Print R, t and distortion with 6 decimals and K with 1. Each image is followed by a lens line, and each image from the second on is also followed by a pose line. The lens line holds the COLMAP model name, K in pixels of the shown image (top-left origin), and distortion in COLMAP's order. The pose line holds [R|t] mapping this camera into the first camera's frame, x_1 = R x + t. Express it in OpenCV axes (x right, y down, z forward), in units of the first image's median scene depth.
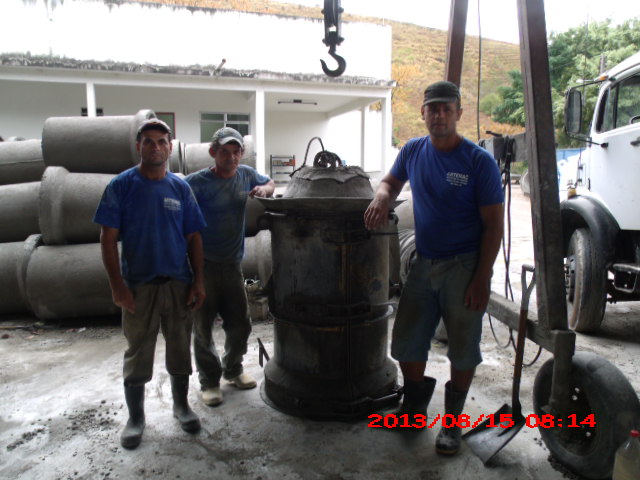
lens RADIAL K [[509.9, 0, 320.0], [0, 509.9, 240.0], [0, 0, 1]] dist [-0.043775, 0.018414]
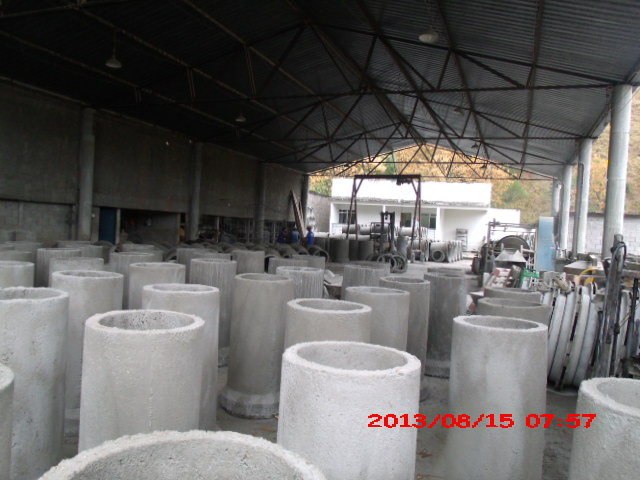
lens RADIAL K [[509.9, 0, 320.0], [0, 509.9, 240.0], [0, 0, 1]] dist [-0.043775, 0.018414]
pose [[0.846934, 0.058144, -0.528509, 0.926040], [-0.119350, 0.989427, -0.082406, 0.225081], [0.518129, 0.132870, 0.844919, -1.927533]]
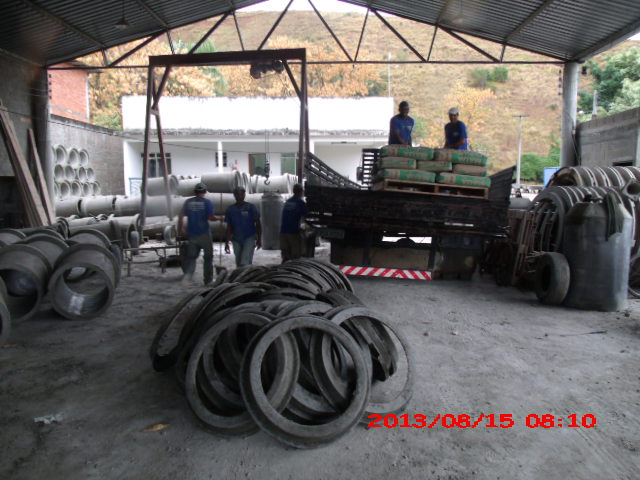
lens RADIAL K [[509.9, 0, 320.0], [0, 509.9, 240.0], [0, 0, 1]] dist [-0.043775, 0.018414]
pose [[0.974070, 0.015680, -0.225703, 0.332666], [-0.020230, 0.999636, -0.017863, 0.080073], [0.225340, 0.021966, 0.974032, -0.734403]]
